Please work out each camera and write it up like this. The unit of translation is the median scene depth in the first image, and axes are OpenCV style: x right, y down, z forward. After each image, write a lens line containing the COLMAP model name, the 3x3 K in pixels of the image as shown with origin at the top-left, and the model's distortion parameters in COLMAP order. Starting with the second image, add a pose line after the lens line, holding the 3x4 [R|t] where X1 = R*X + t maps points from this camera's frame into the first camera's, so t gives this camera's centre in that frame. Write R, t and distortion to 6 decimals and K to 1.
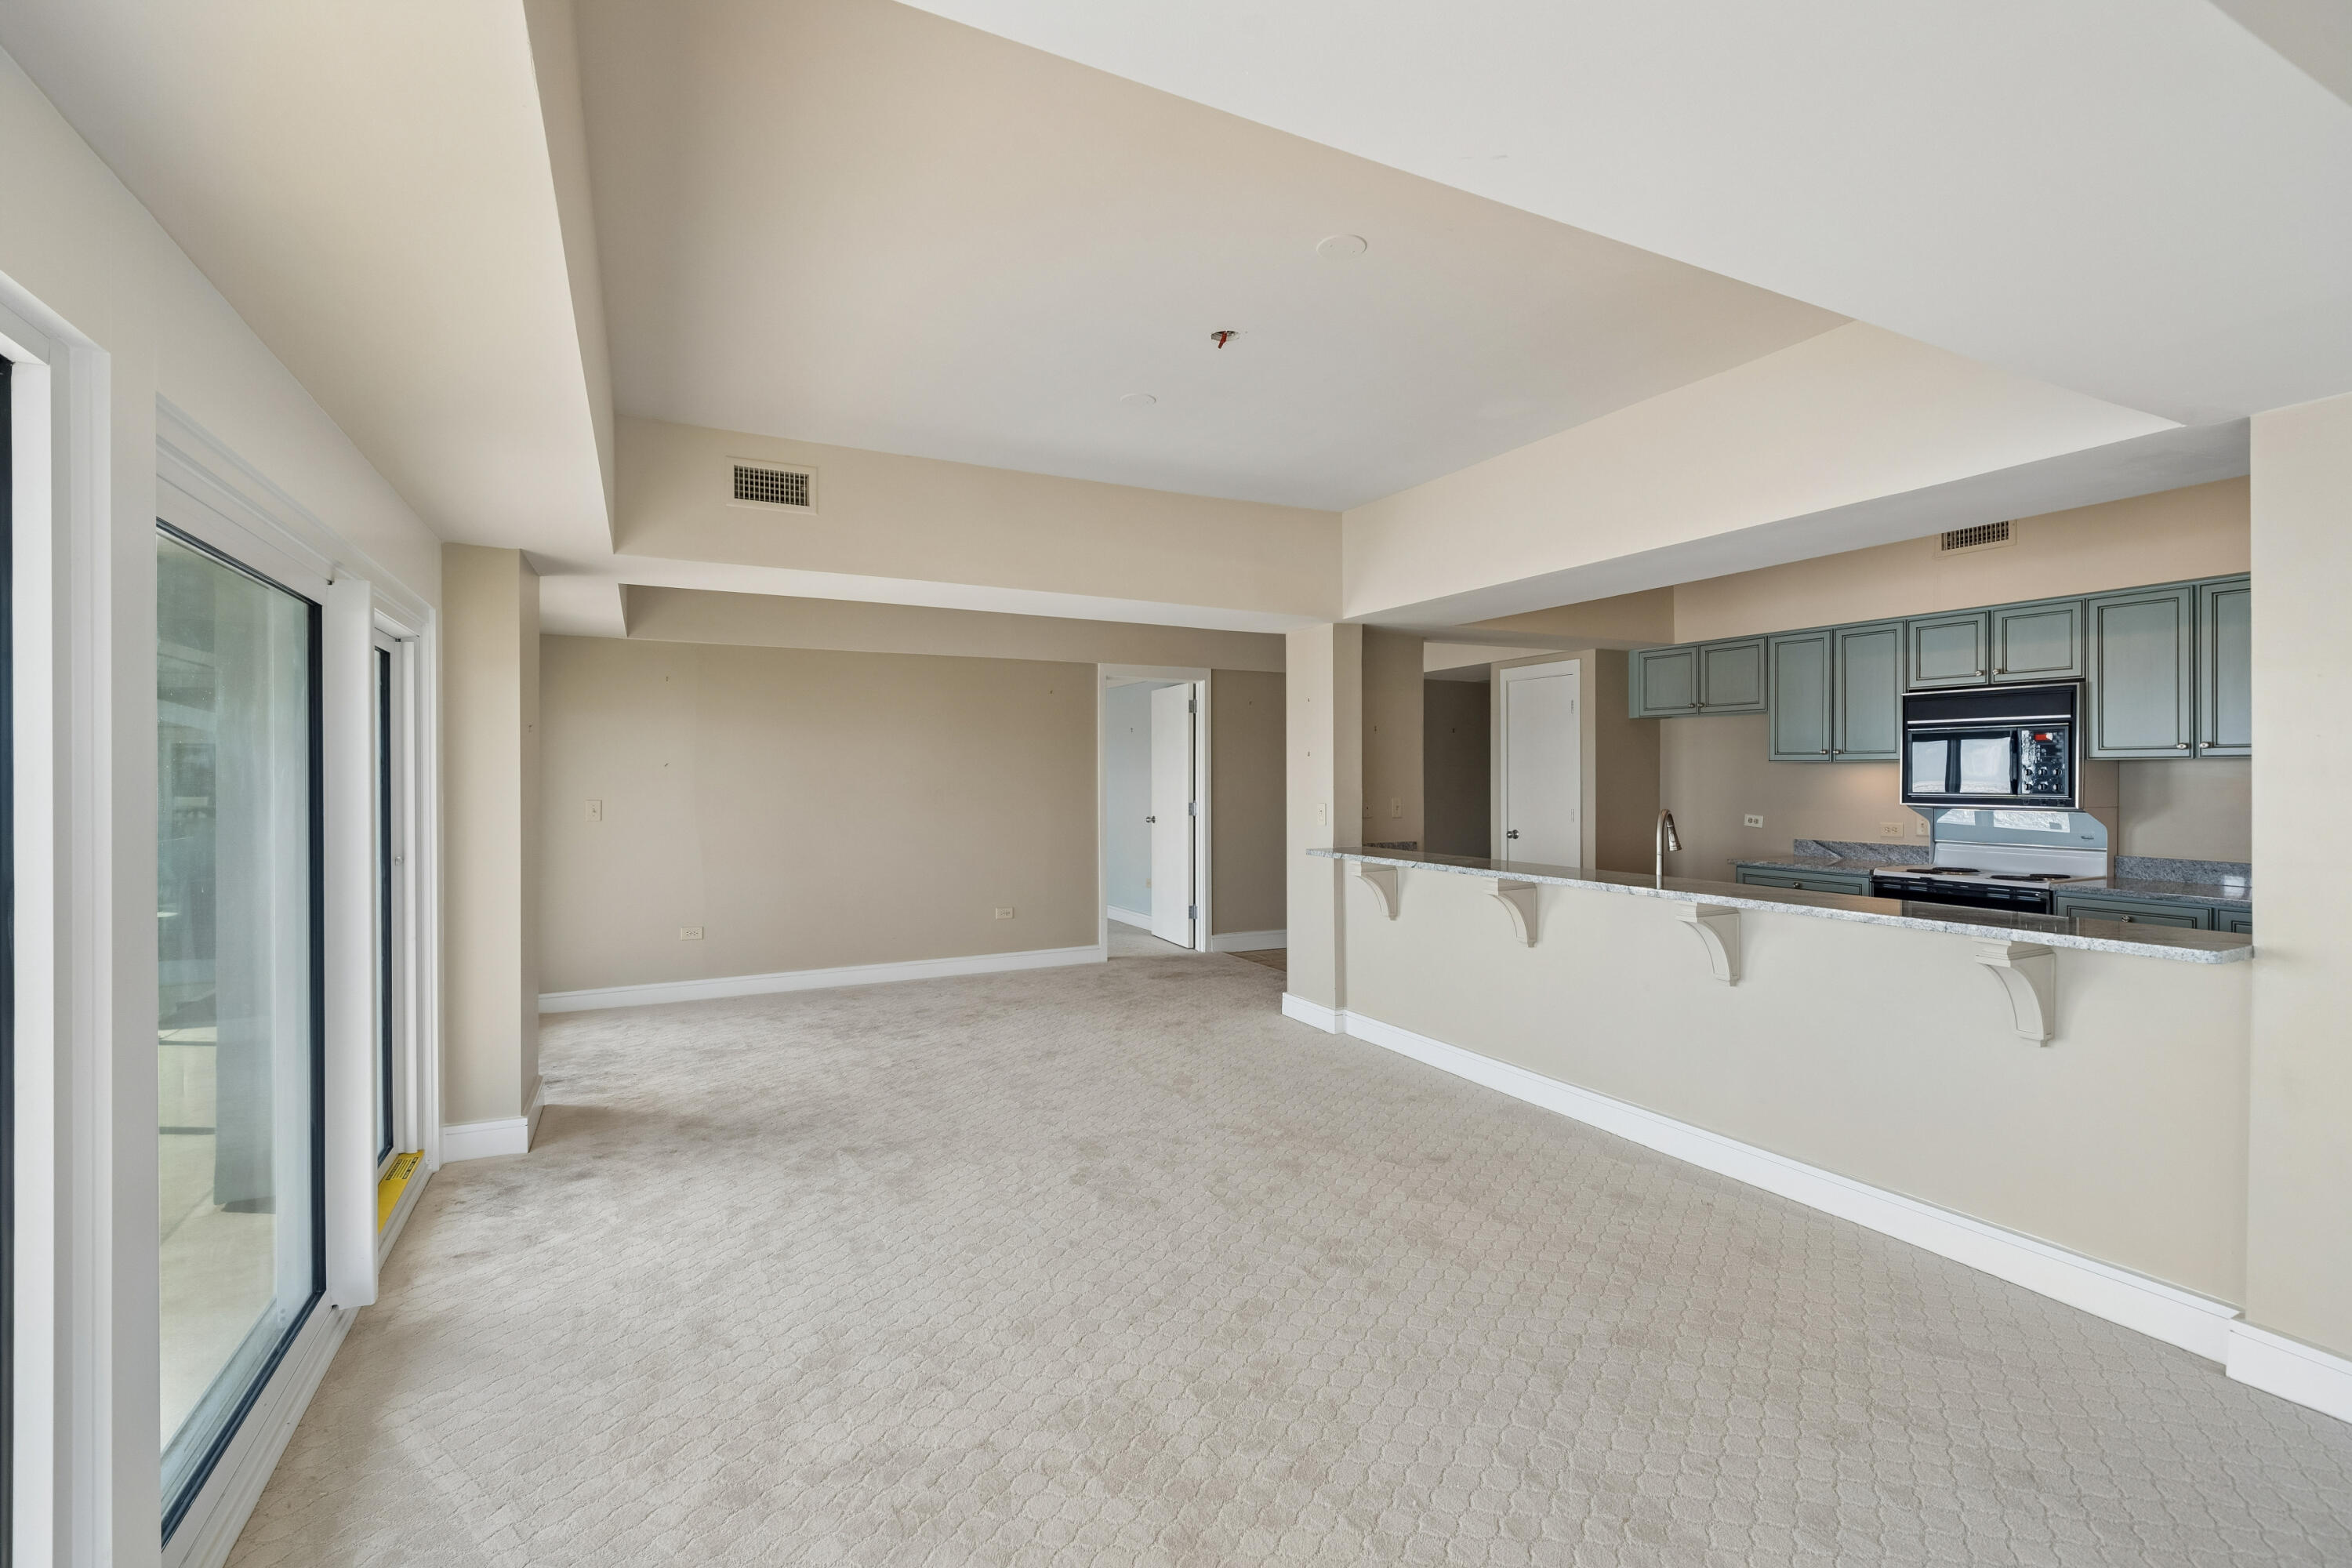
lens RADIAL K [[1044.4, 0, 1155.0], [0, 1044.4, 772.5], [0, 0, 1]] dist [0.001401, 0.000244]
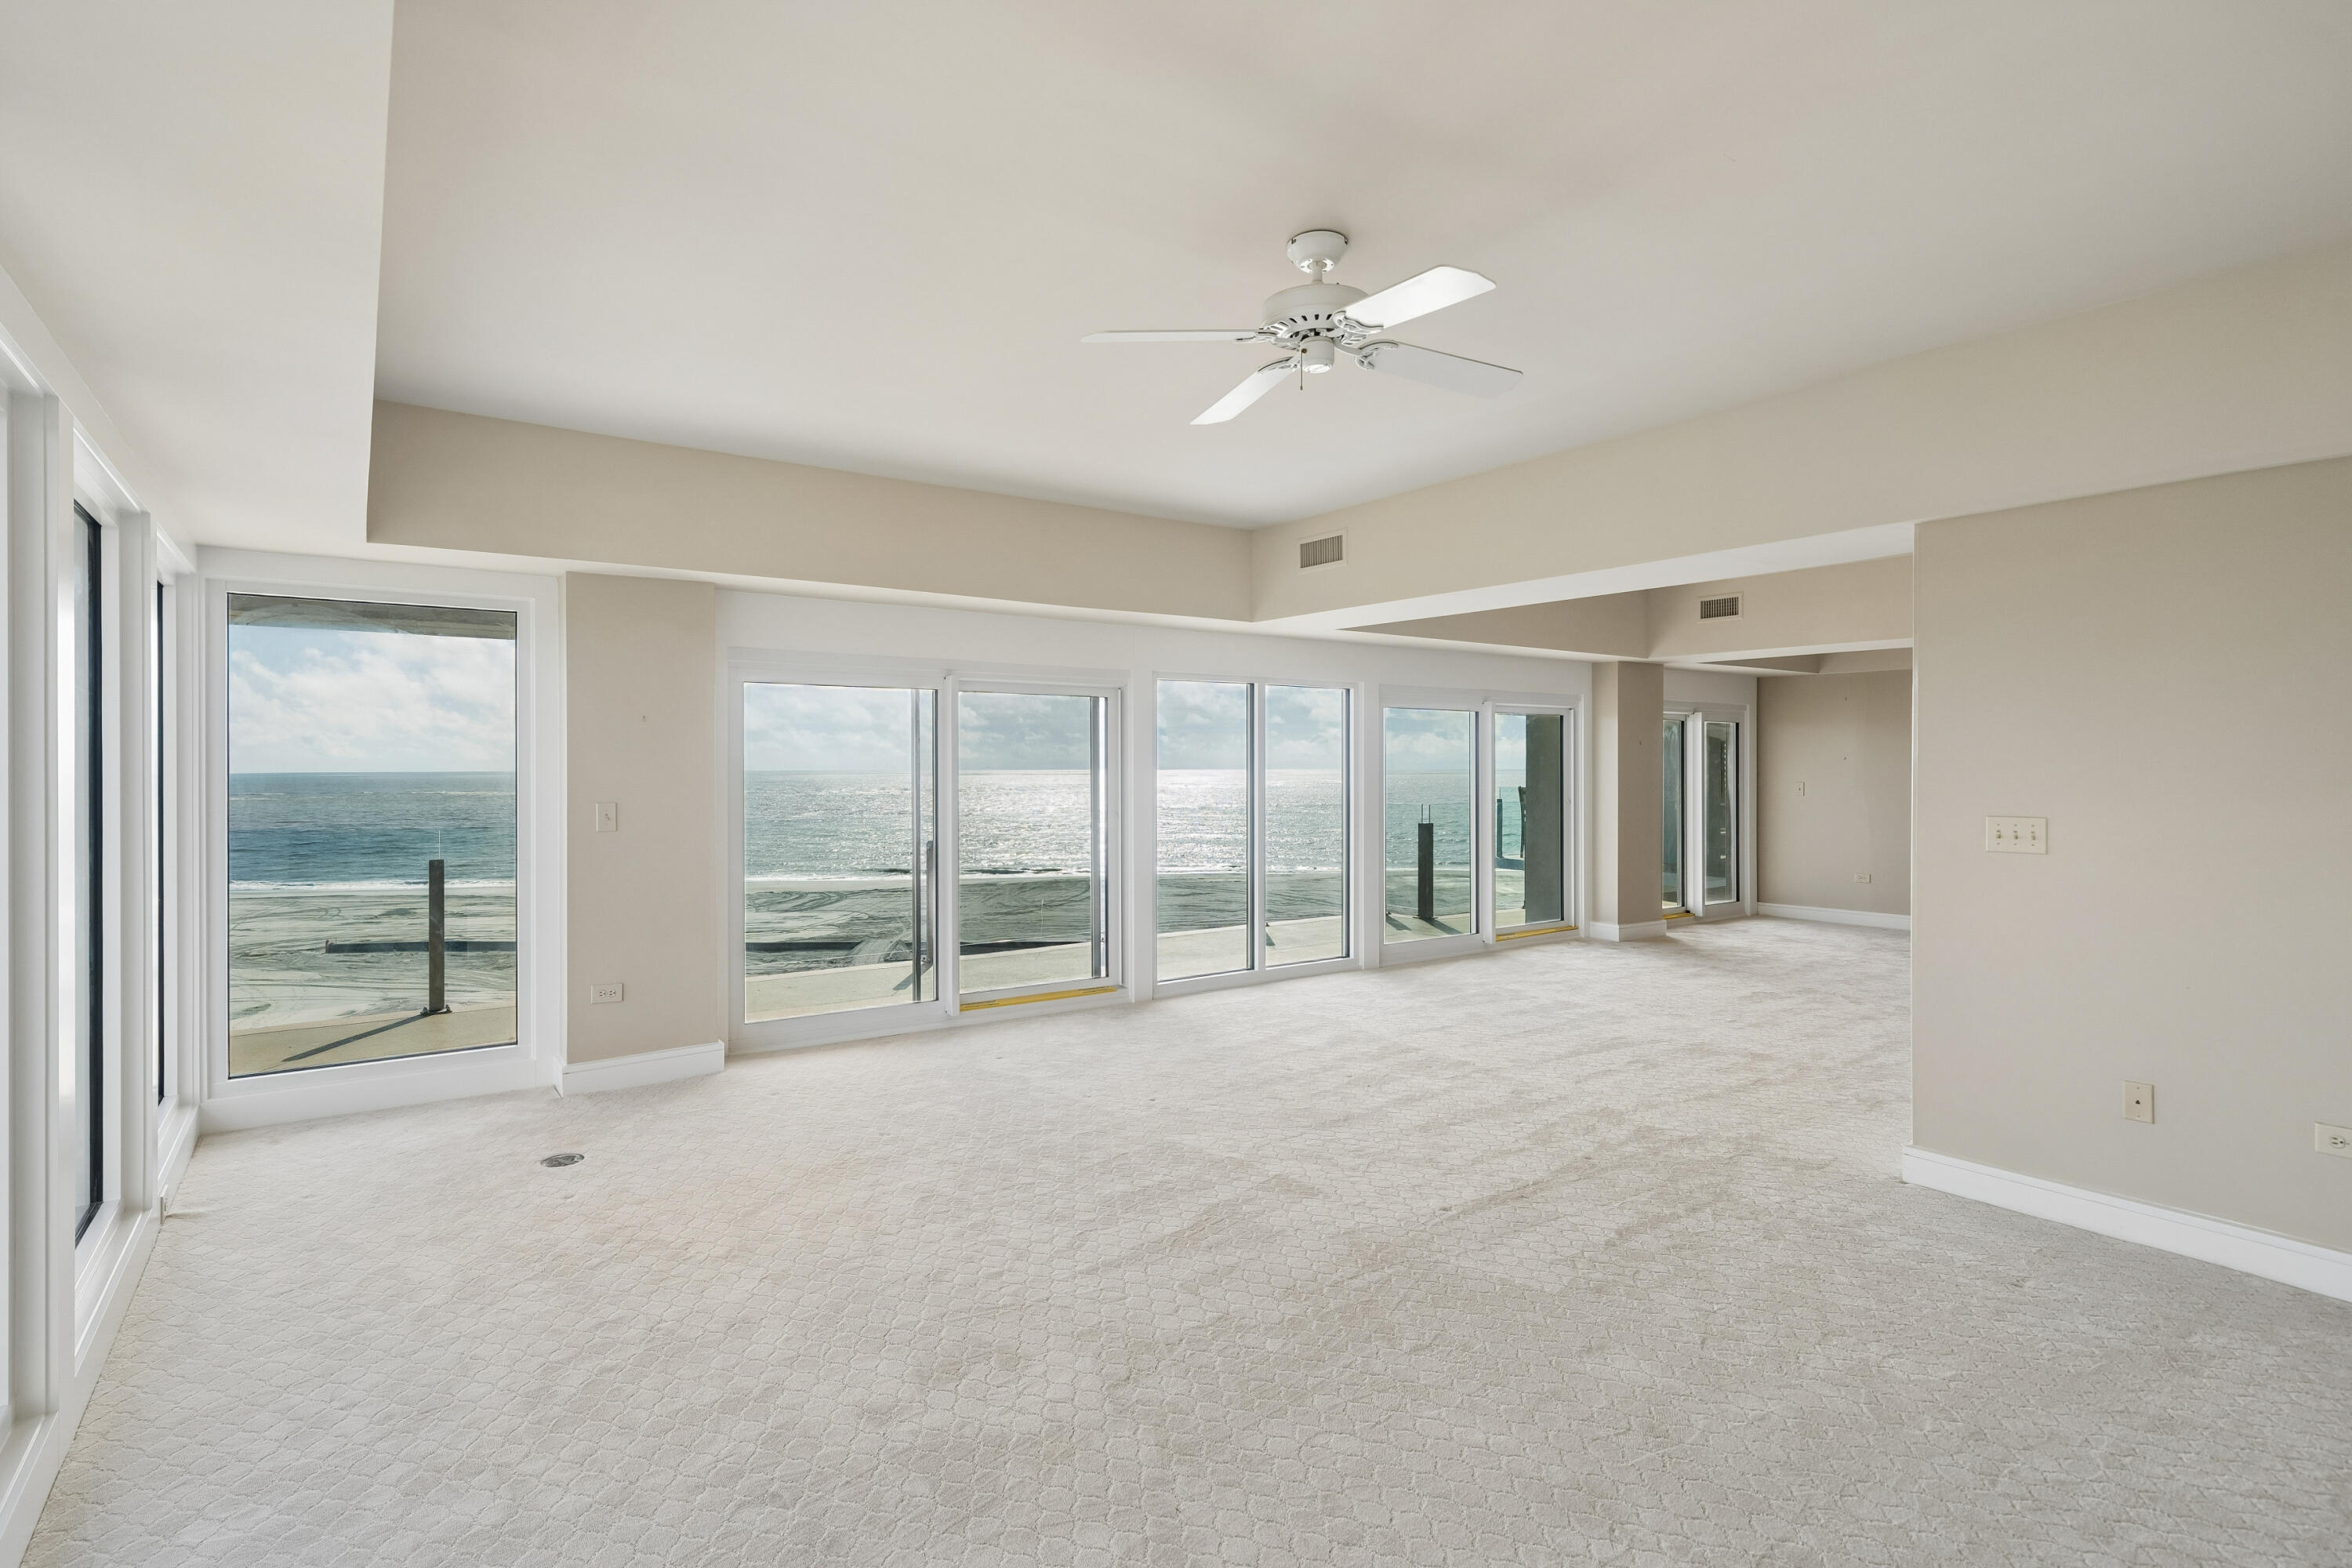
lens RADIAL K [[1141.7, 0, 1151.6], [0, 1141.7, 764.7], [0, 0, 1]] dist [-0.003907, -0.000086]
pose [[0.136387, 0.000518, -0.990655, 1.615346], [0.001096, 0.999999, 0.000674, -0.003851], [0.990655, -0.001178, 0.136386, -0.278083]]
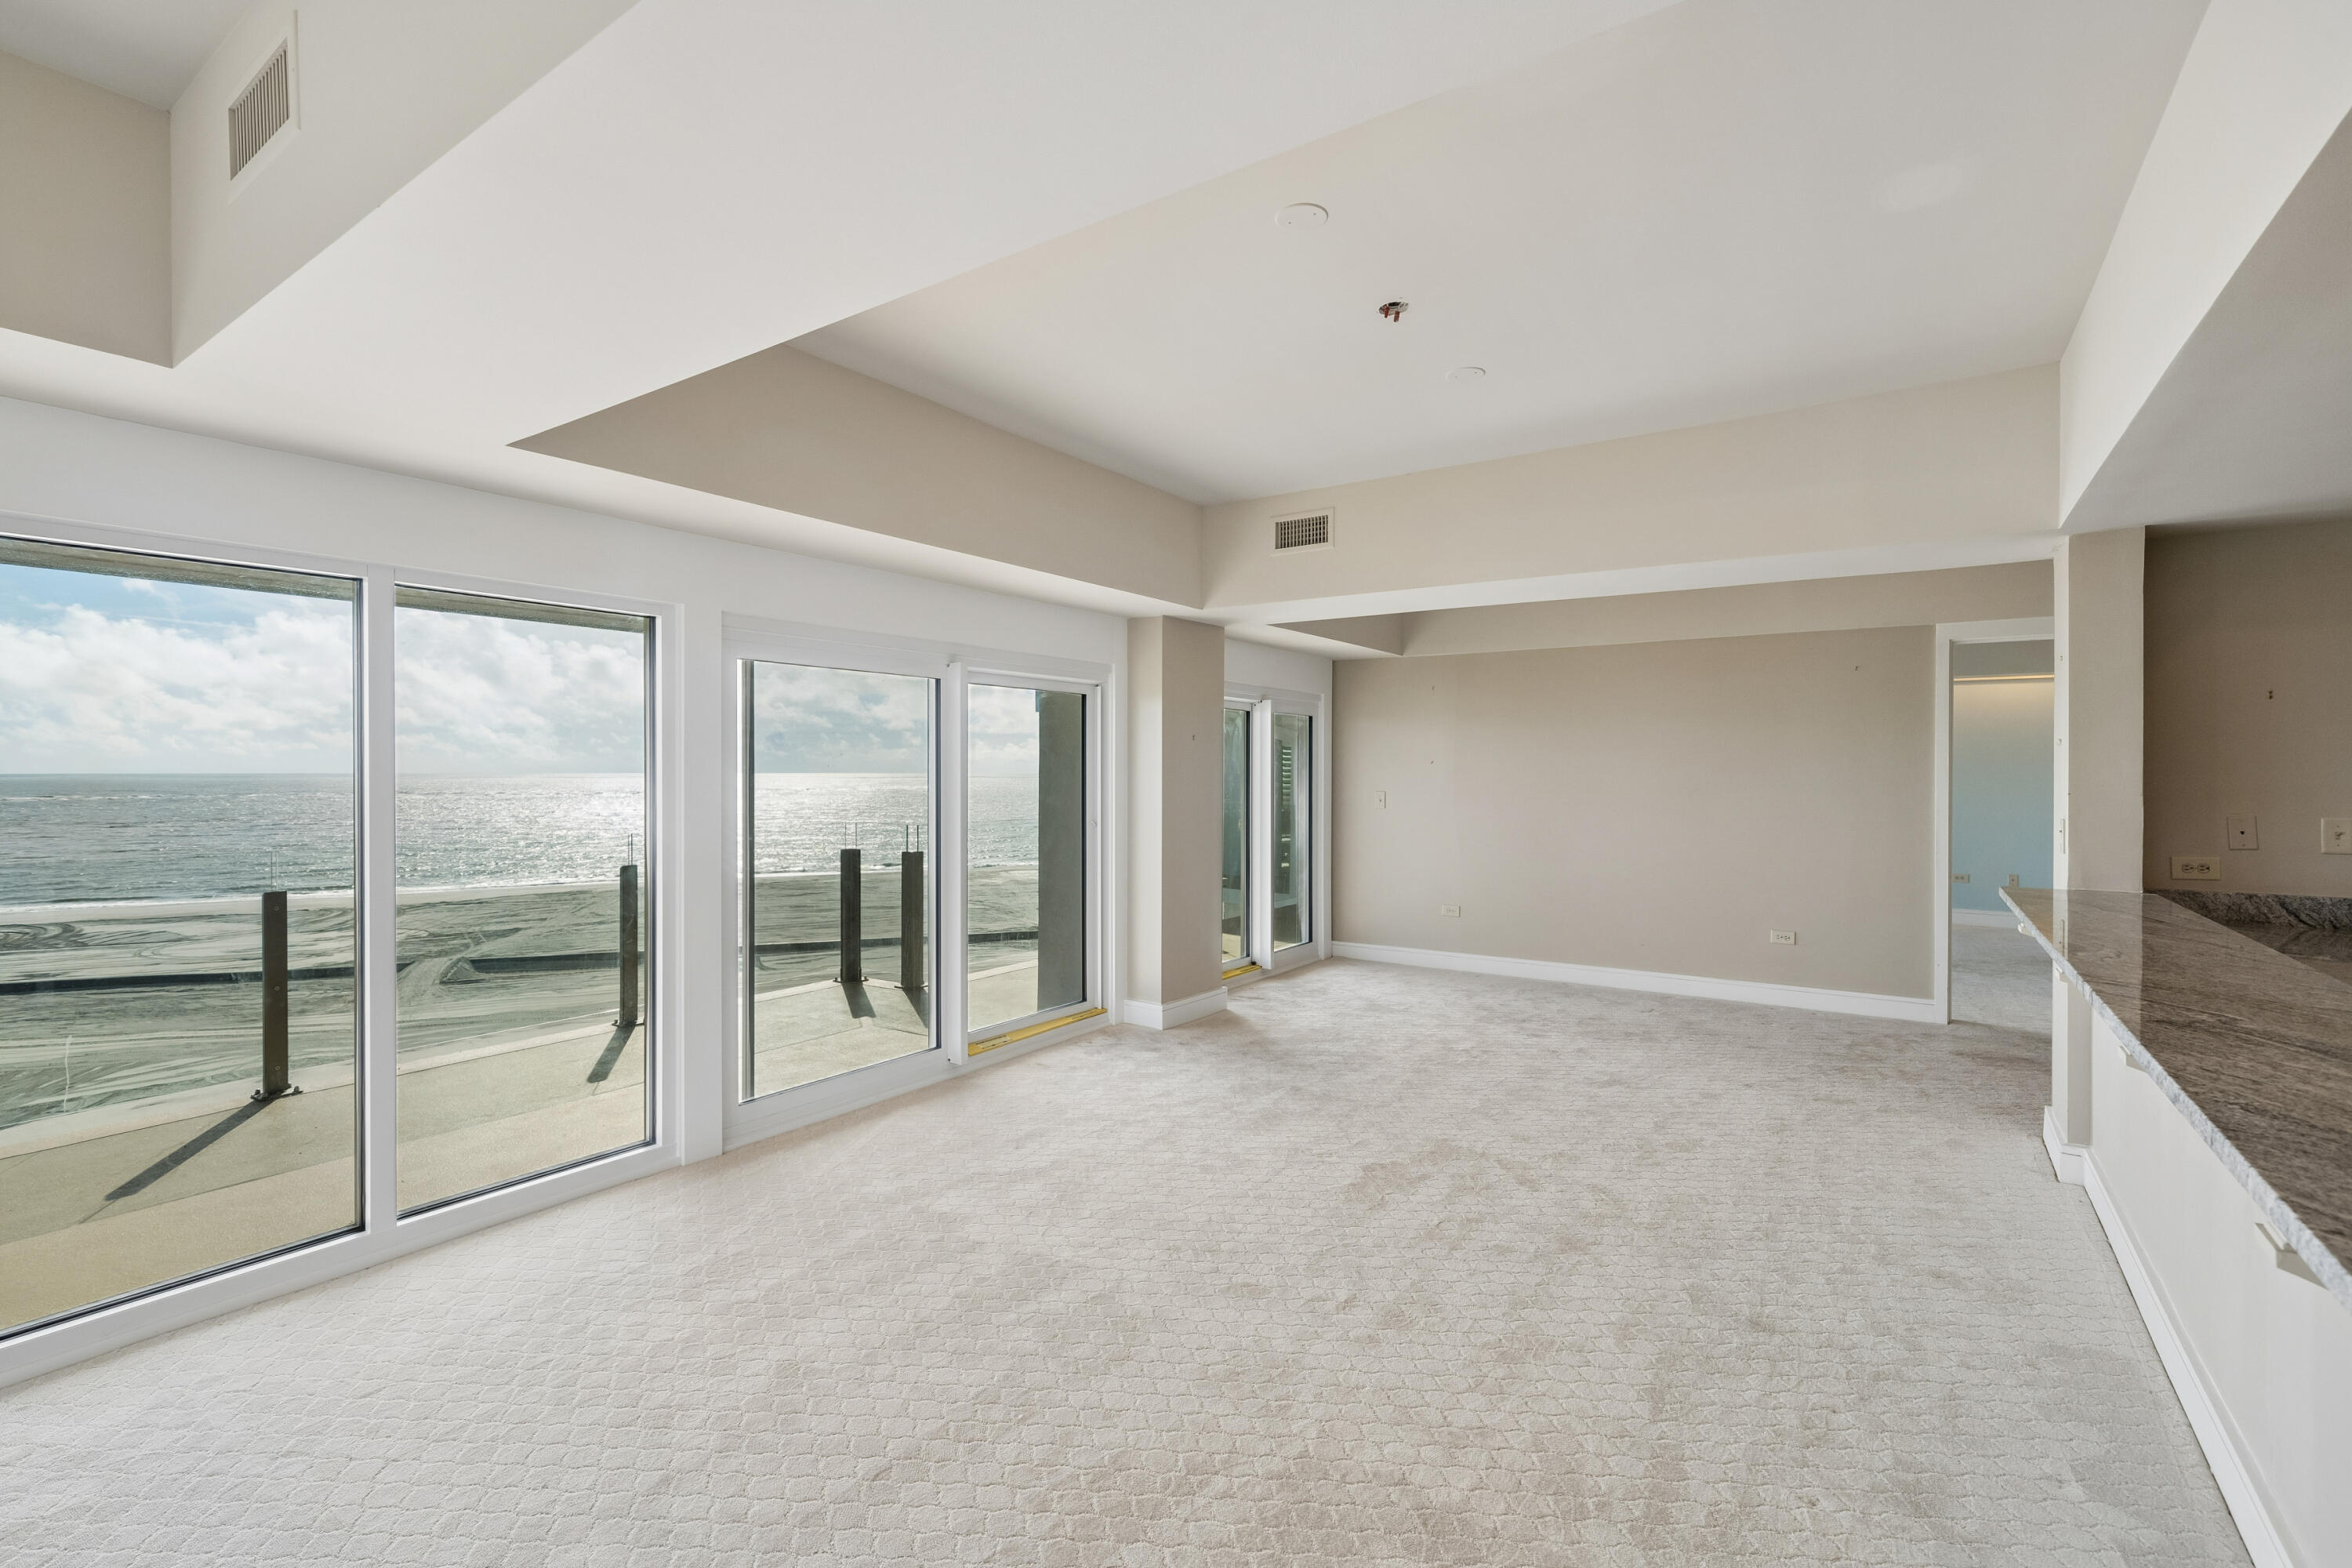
lens RADIAL K [[1044.4, 0, 1165.3], [0, 1044.4, 780.4], [0, 0, 1]] dist [0.001401, 0.000244]
pose [[0.477997, 0.012130, -0.878278, 0.683260], [-0.001844, 0.999916, 0.012806, -0.003073], [0.878359, -0.004501, 0.477979, 0.312137]]
